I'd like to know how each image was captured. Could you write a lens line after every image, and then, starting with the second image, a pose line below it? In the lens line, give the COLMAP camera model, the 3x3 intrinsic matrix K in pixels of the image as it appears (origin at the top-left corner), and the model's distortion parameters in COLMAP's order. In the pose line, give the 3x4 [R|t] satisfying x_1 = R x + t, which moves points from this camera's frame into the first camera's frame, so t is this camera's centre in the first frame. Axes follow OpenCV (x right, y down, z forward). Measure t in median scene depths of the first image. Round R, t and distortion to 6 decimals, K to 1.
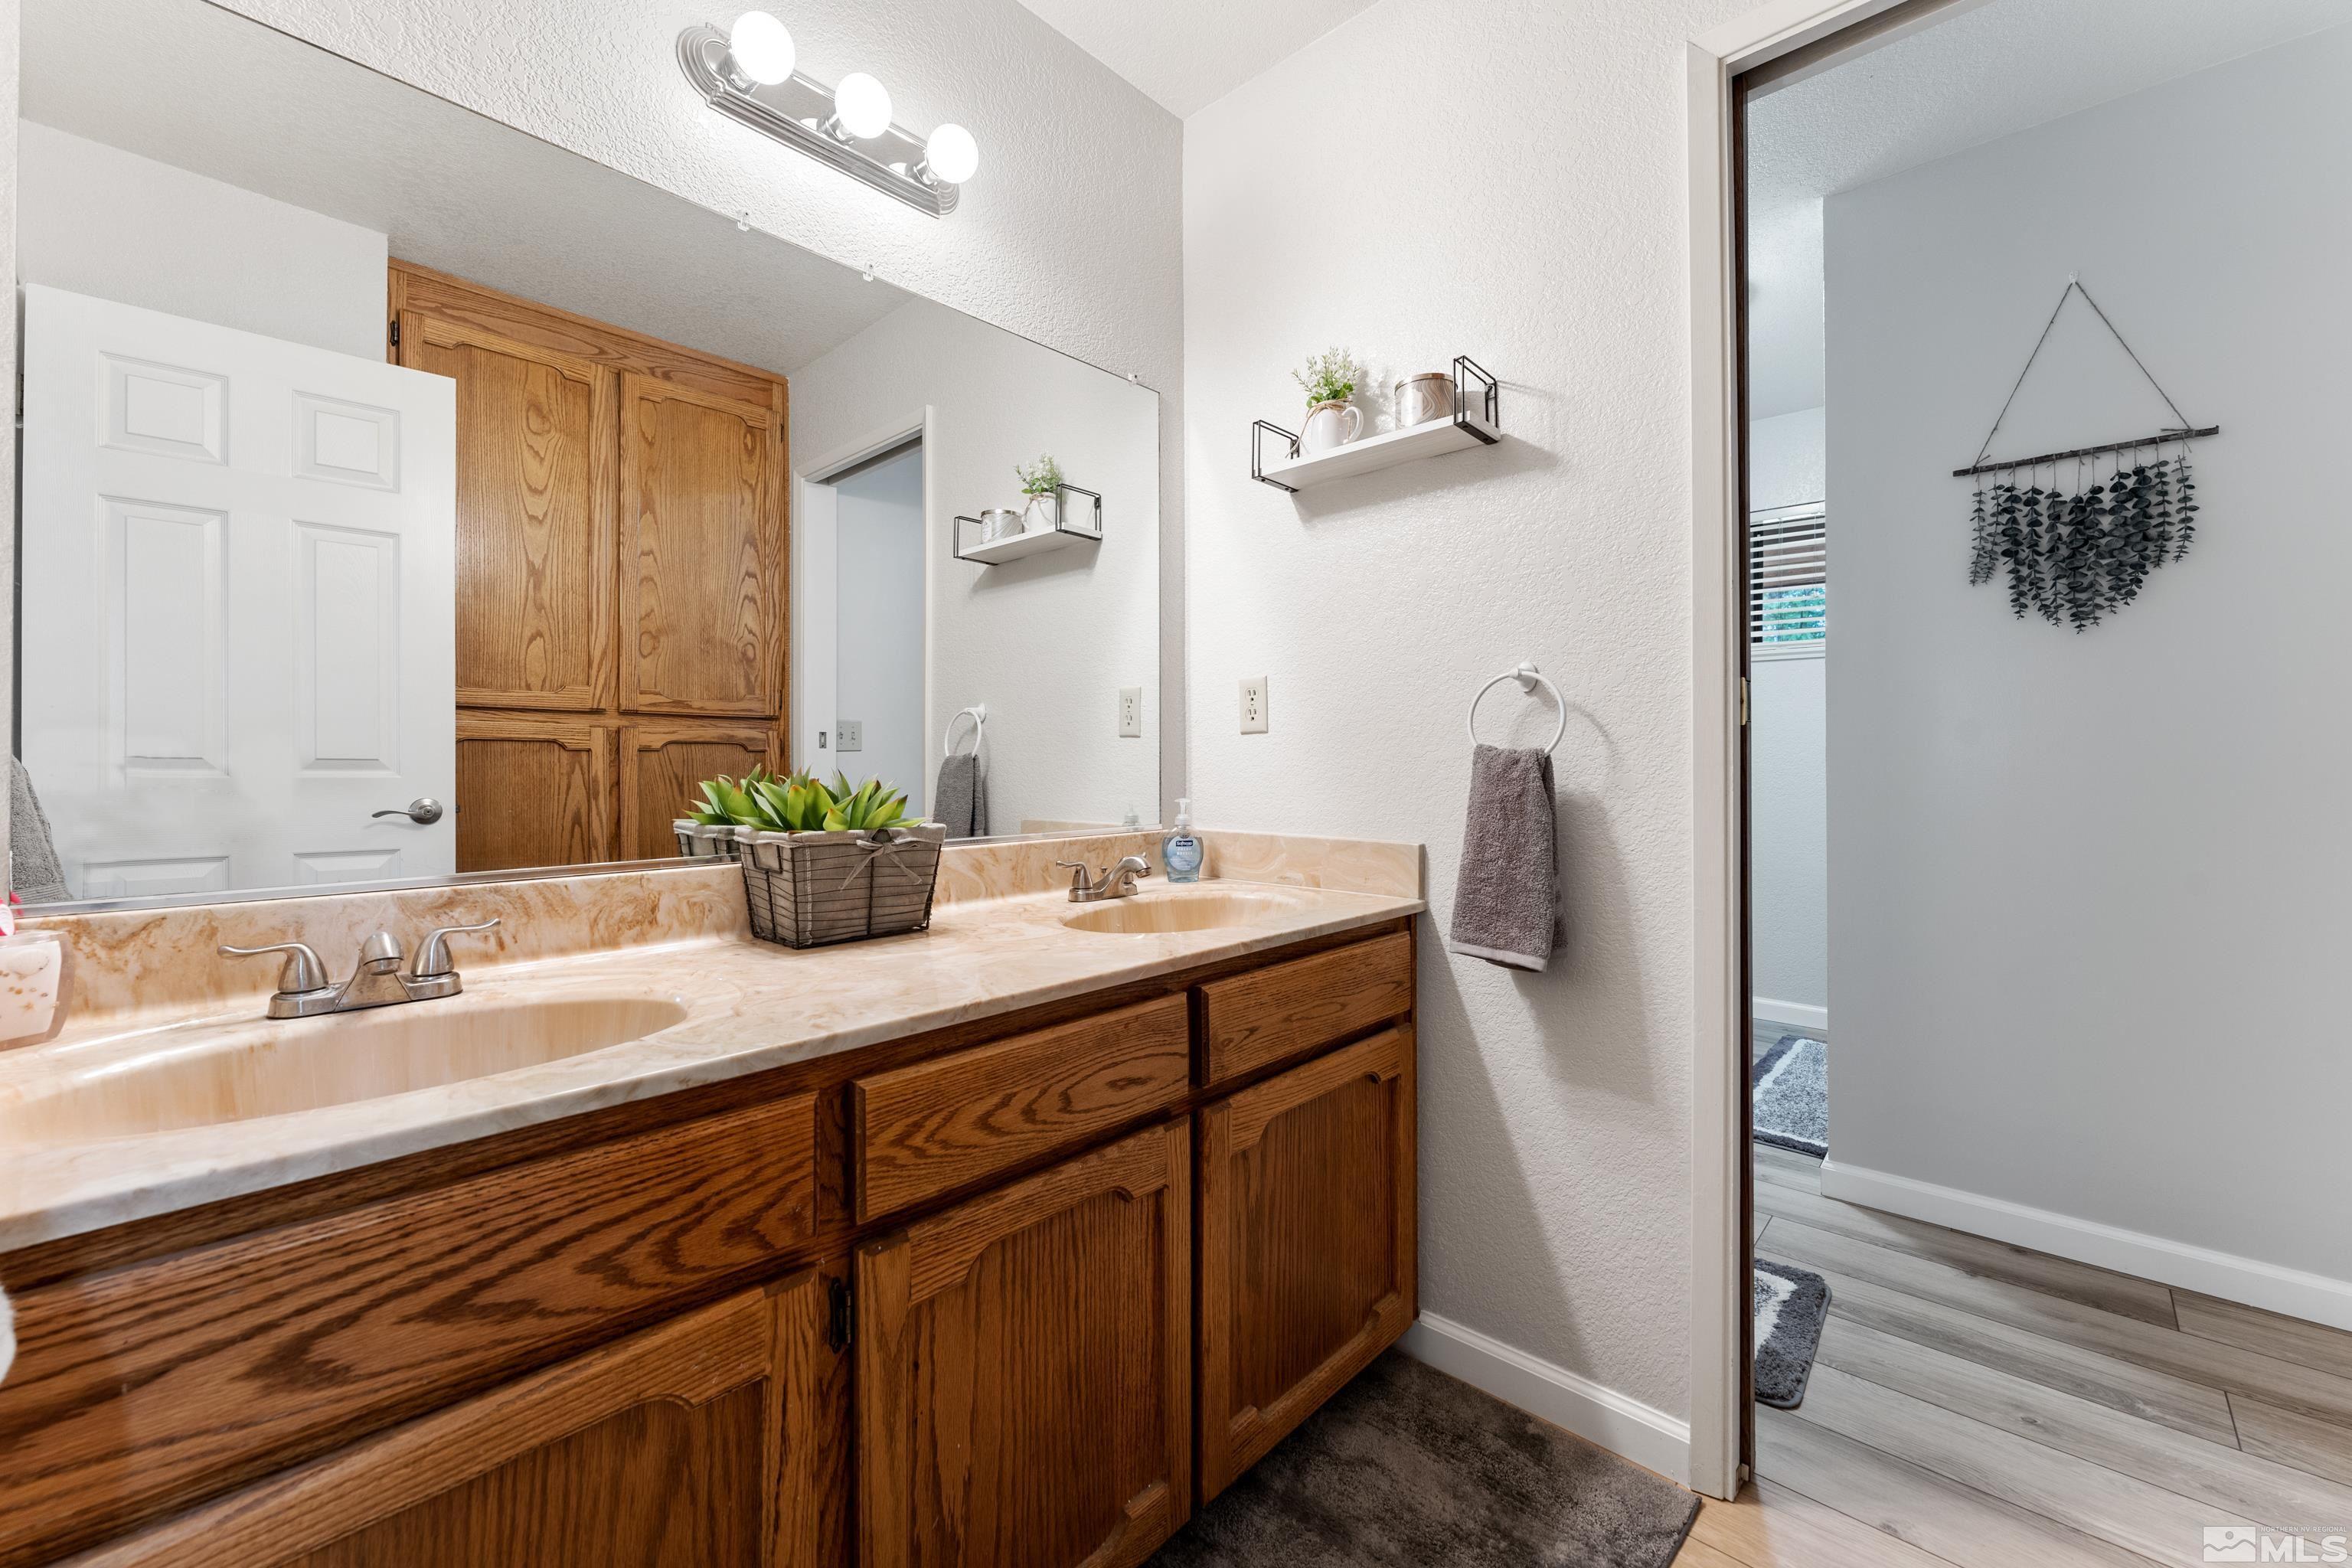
lens RADIAL K [[937.8, 0, 1157.9], [0, 937.8, 769.6], [0, 0, 1]] dist [0.002431, 0.000050]
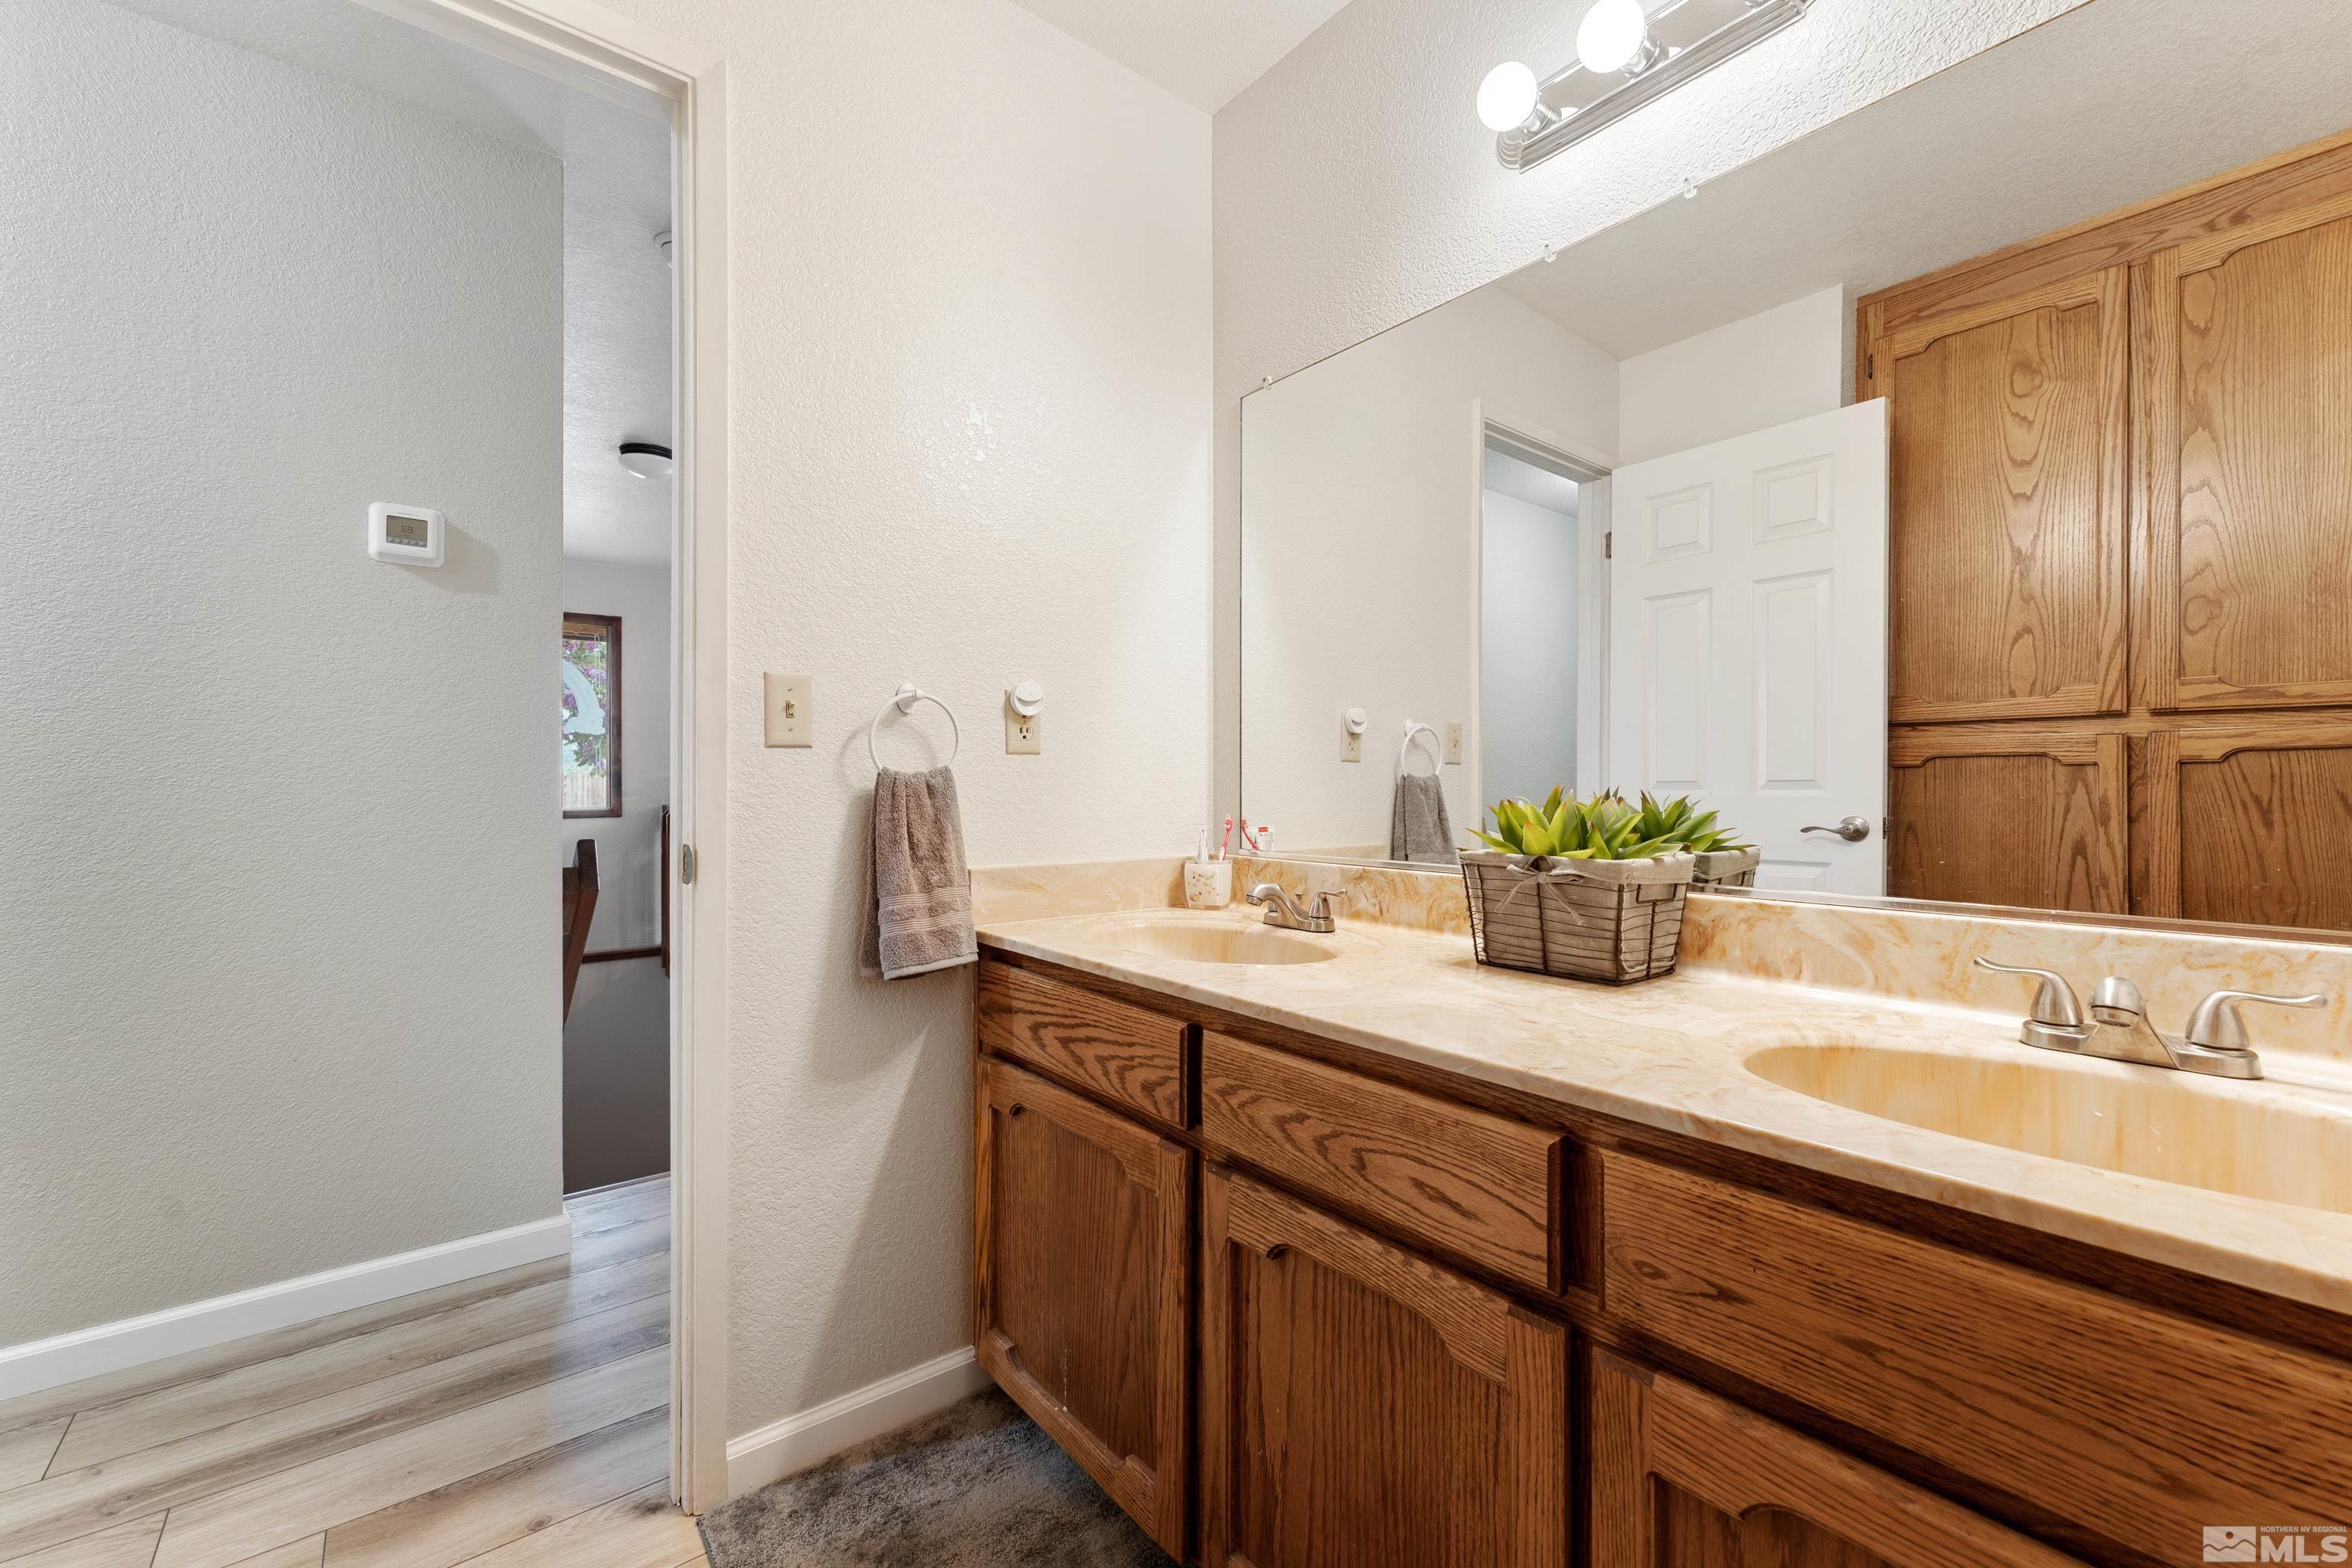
lens RADIAL K [[937.8, 0, 1157.2], [0, 937.8, 784.5], [0, 0, 1]] dist [0.002431, 0.000050]
pose [[-0.137307, 0.001568, -0.990527, 0.673716], [-0.002800, 0.999994, 0.001971, -0.007683], [0.990525, 0.003044, -0.137302, 0.765519]]
